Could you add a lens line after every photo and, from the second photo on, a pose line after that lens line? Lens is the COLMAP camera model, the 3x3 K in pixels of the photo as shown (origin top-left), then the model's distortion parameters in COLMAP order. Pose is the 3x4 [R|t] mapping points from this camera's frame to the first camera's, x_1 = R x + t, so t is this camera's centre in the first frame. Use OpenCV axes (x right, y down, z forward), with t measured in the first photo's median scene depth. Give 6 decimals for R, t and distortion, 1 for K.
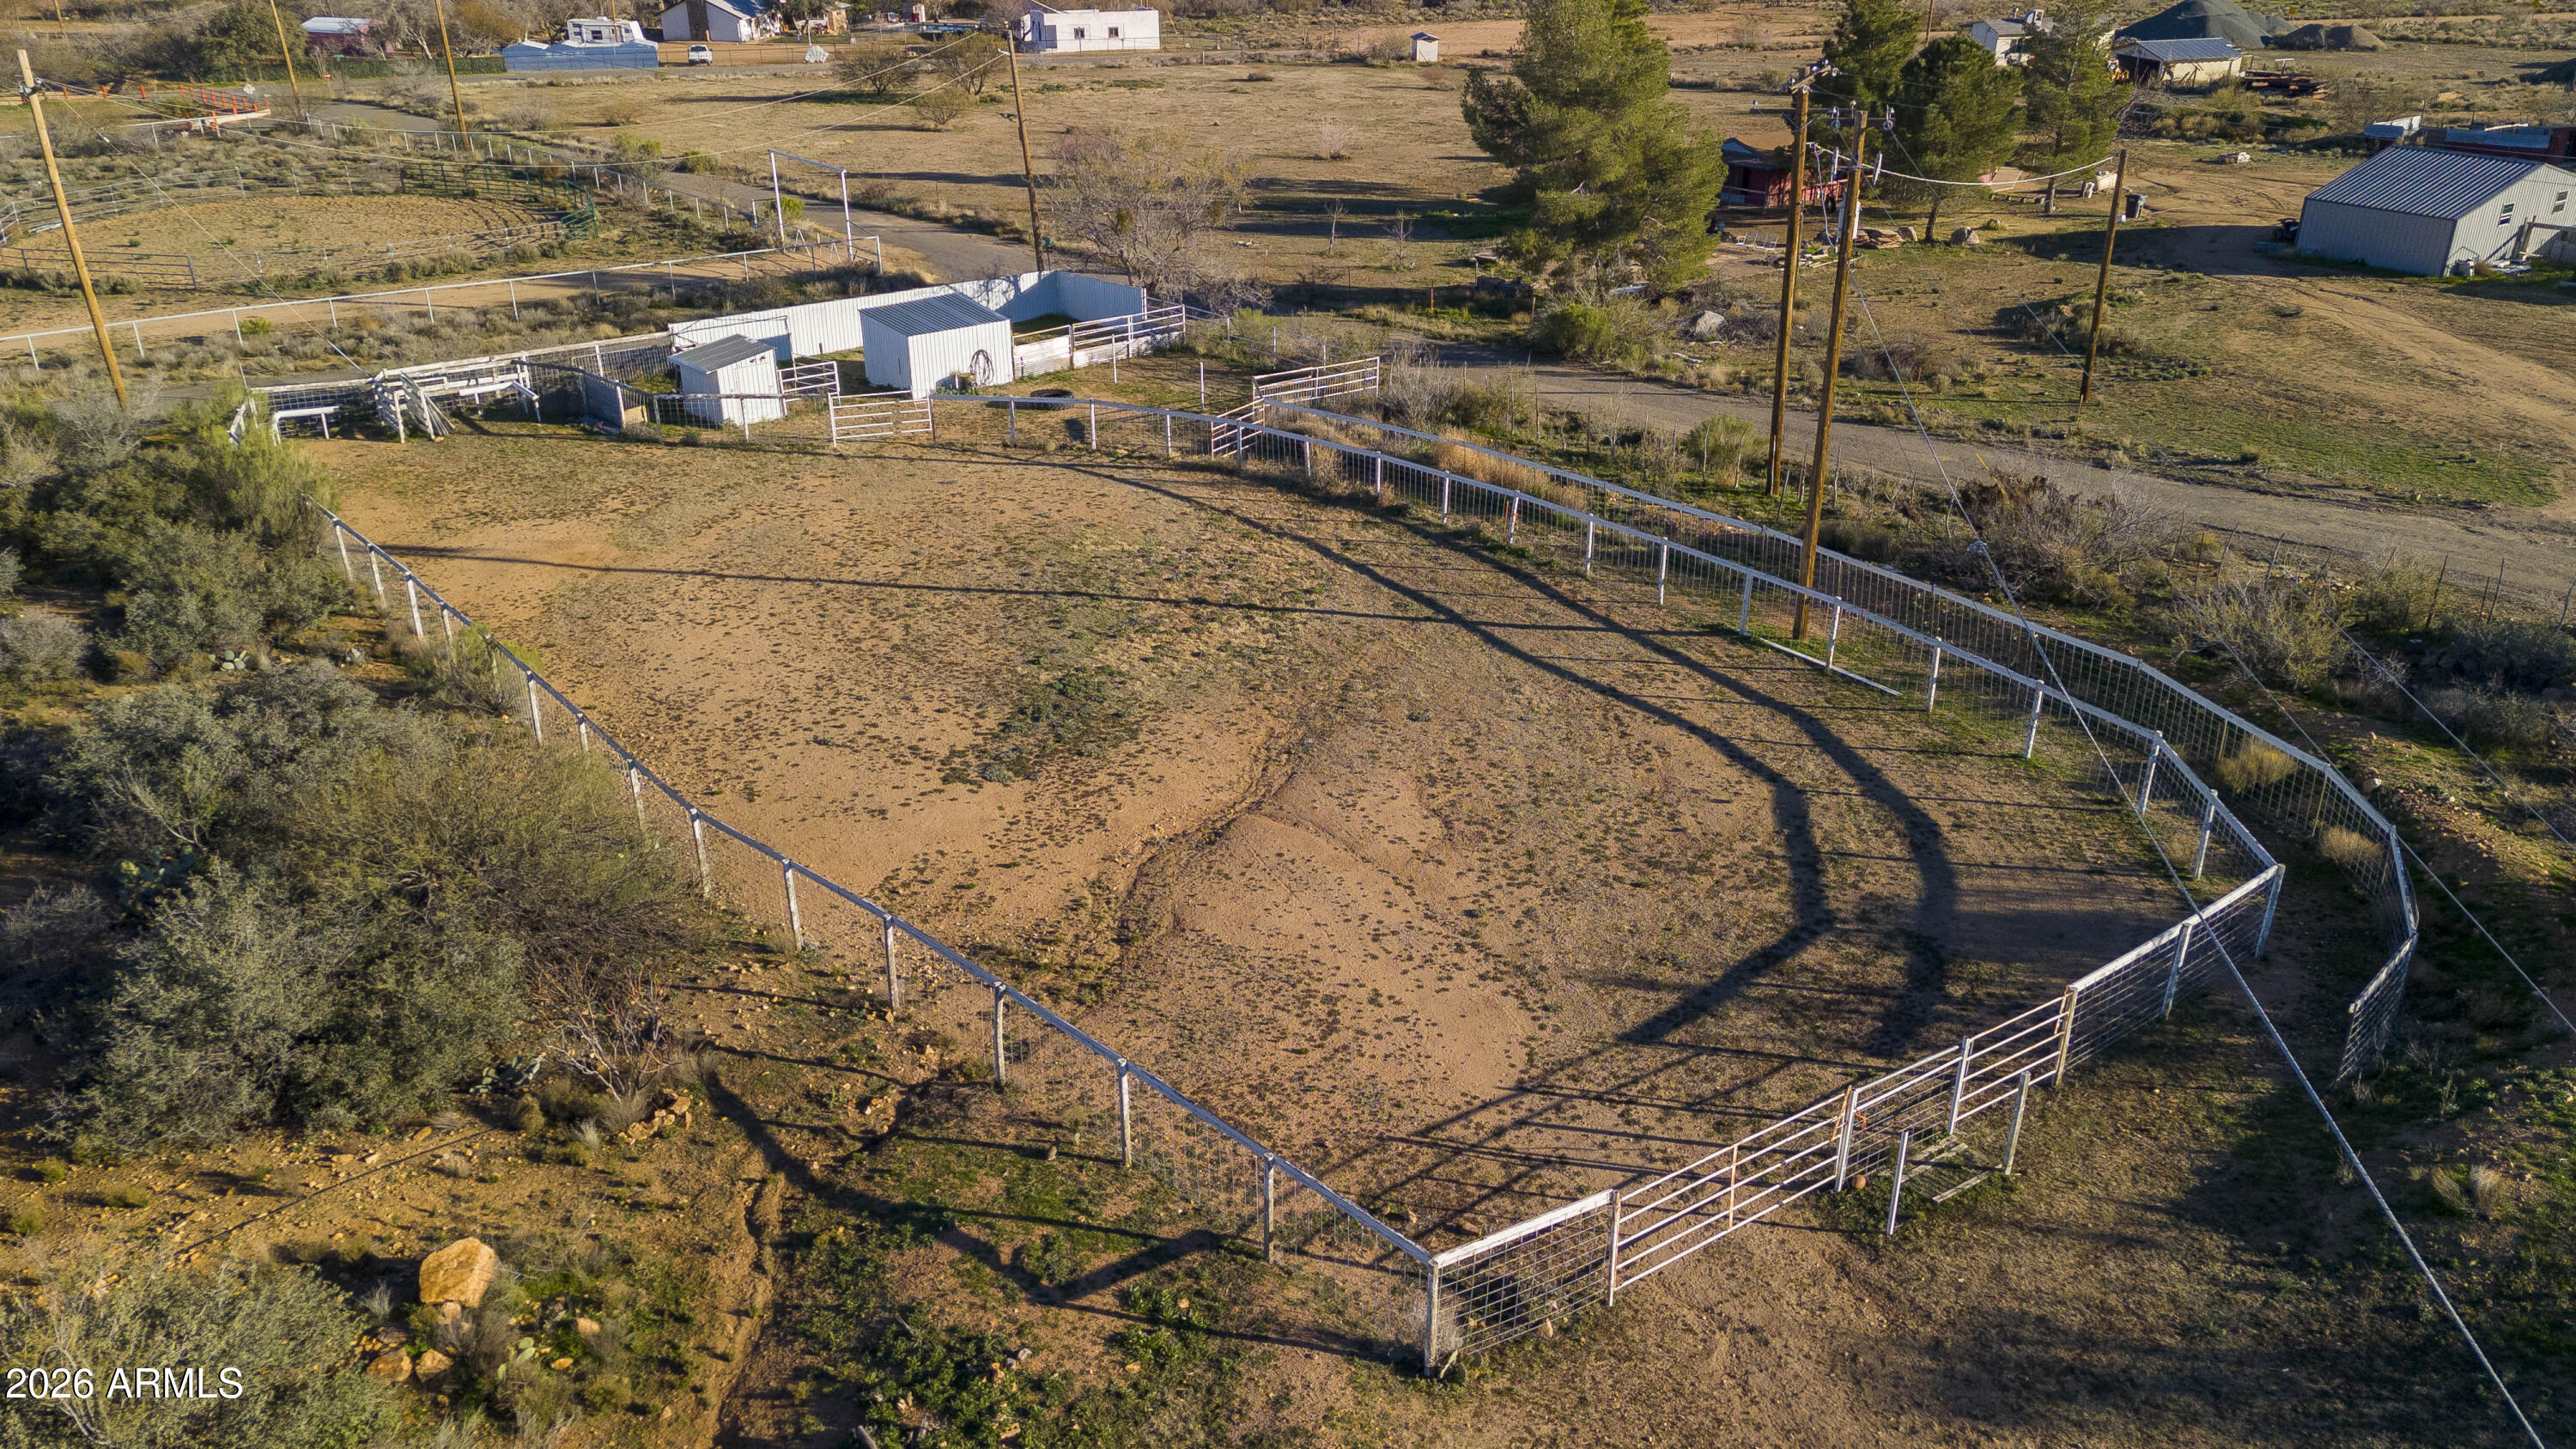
lens RADIAL K [[1892.2, 0, 1288.0], [0, 1892.2, 724.5], [0, 0, 1]] dist [0.079824, -0.083557]
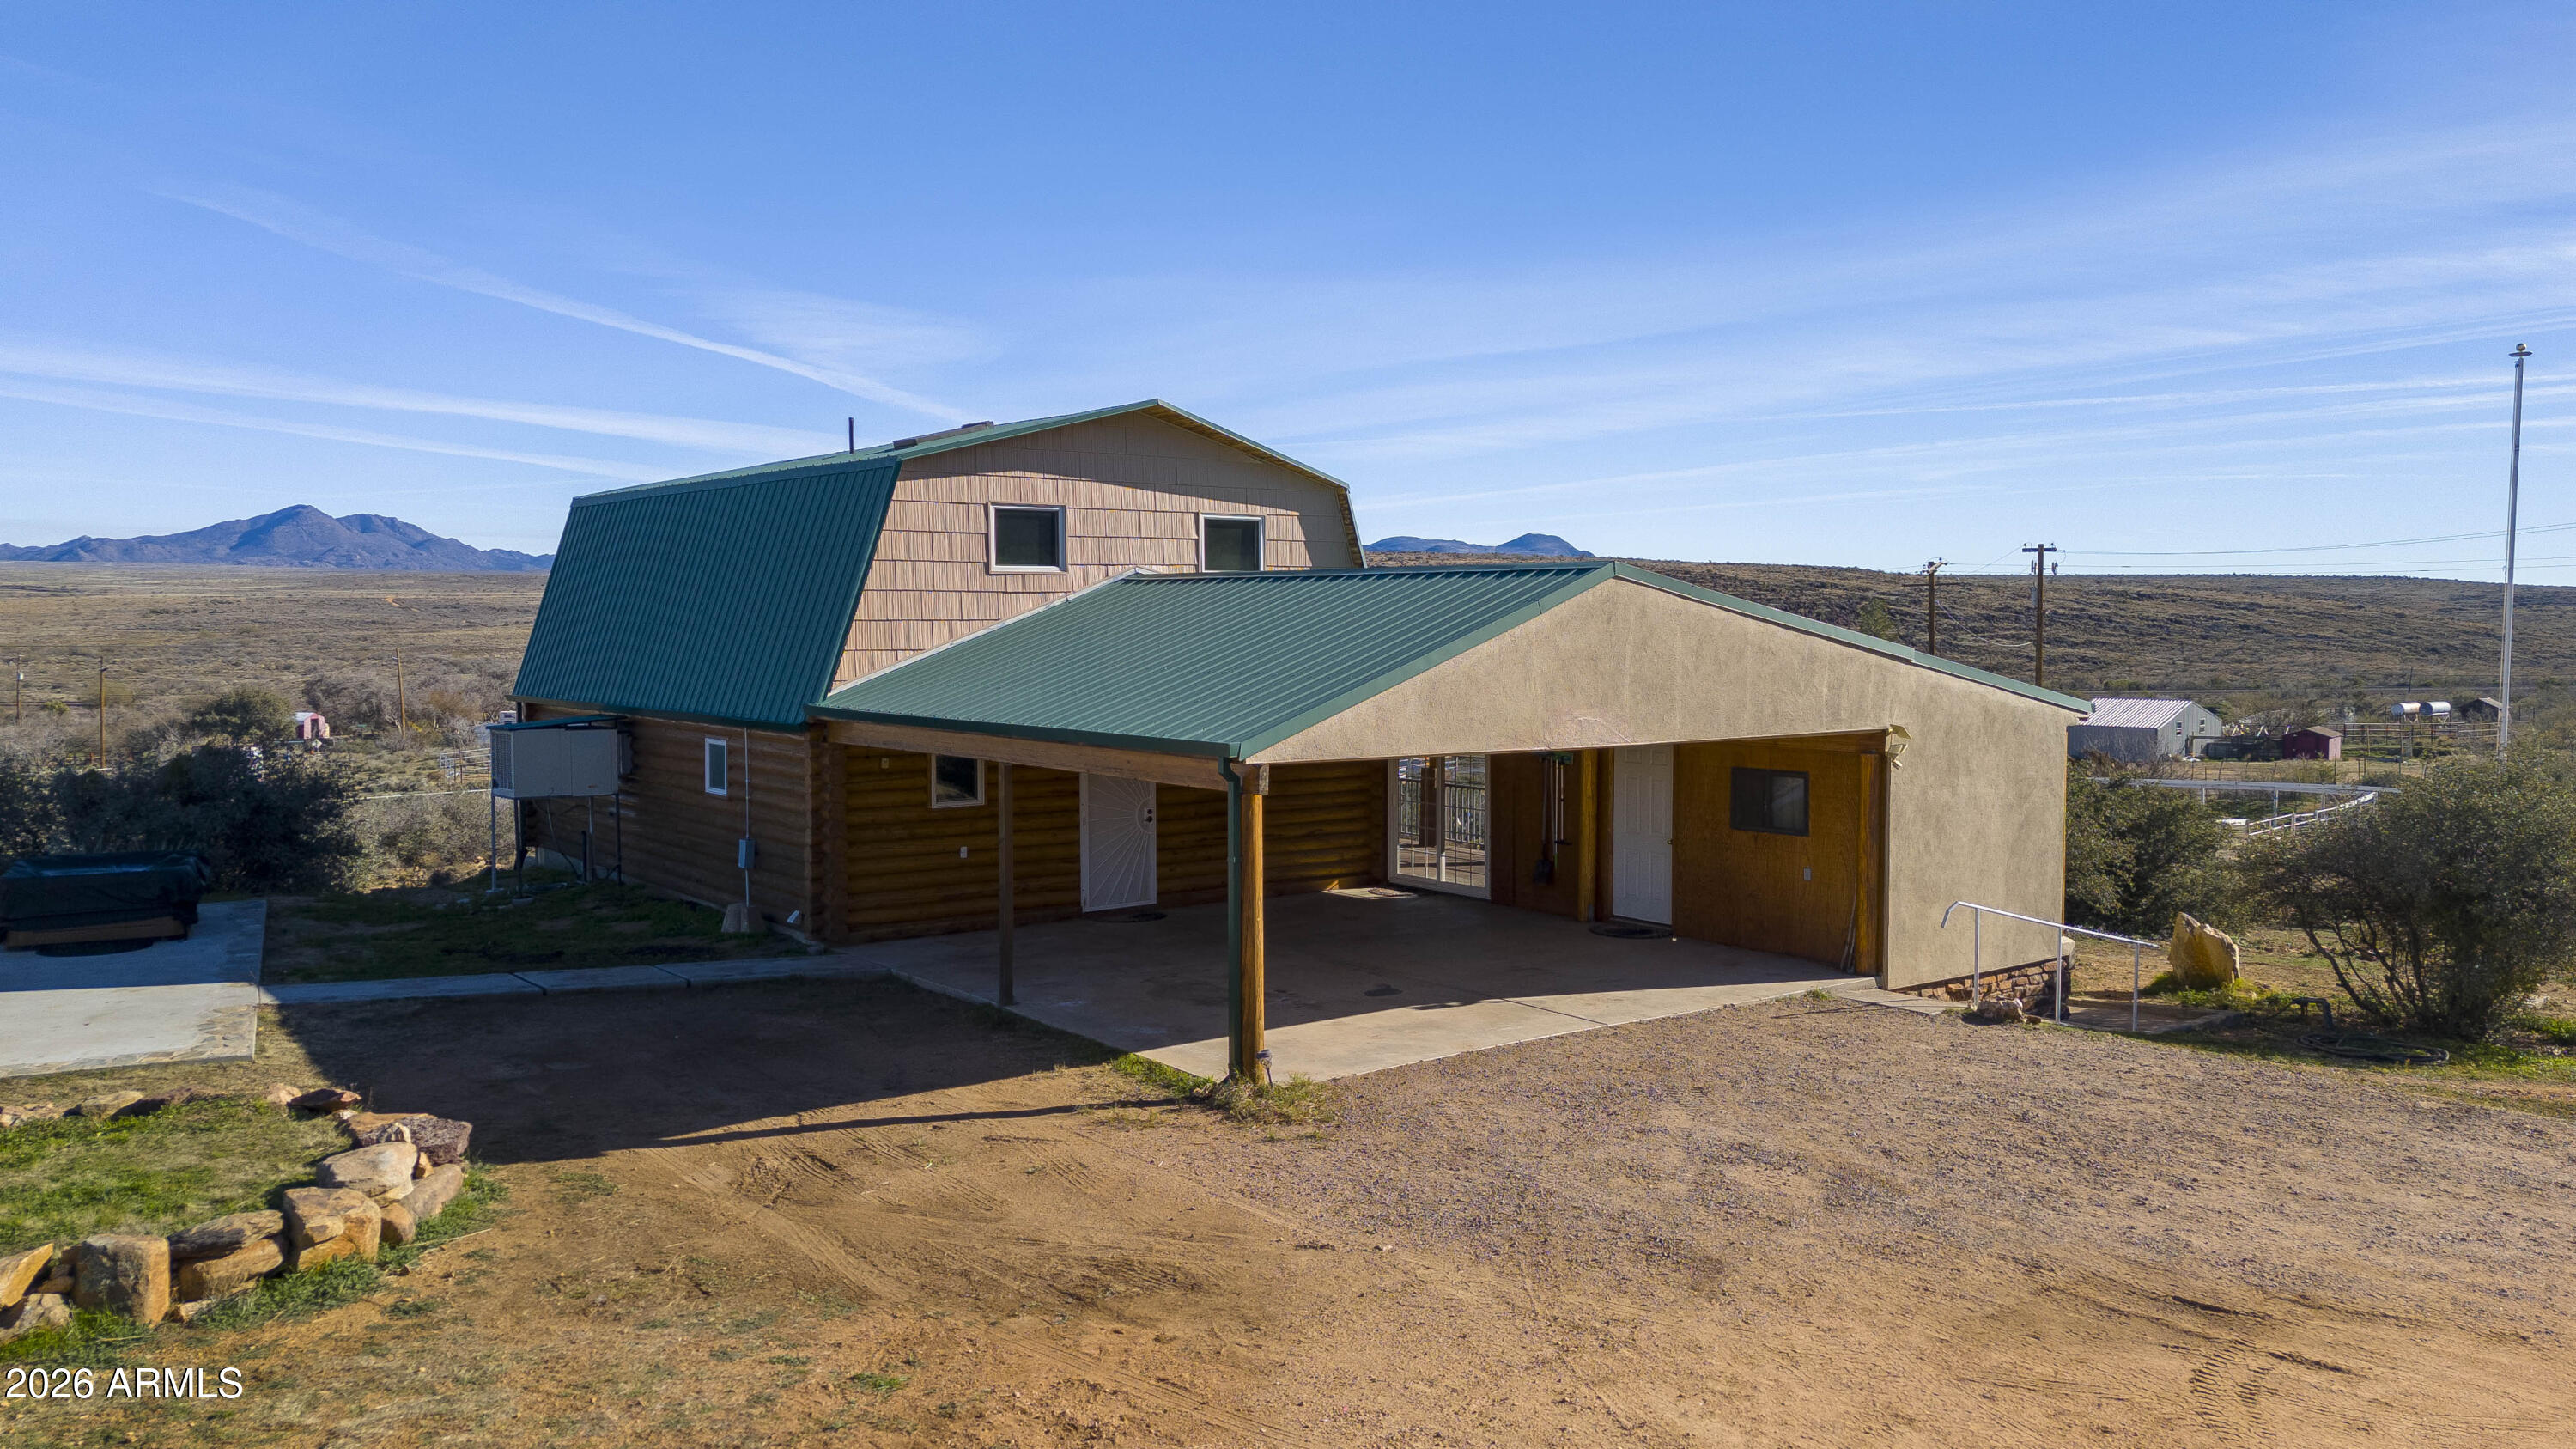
lens RADIAL K [[1899.9, 0, 1288.0], [0, 1899.9, 724.5], [0, 0, 1]] dist [0.038977, -0.003575]
pose [[0.976925, -0.006044, 0.213499, -0.618792], [0.085966, 0.926182, -0.367146, 0.363382], [-0.195520, 0.377027, 0.905330, -0.424308]]
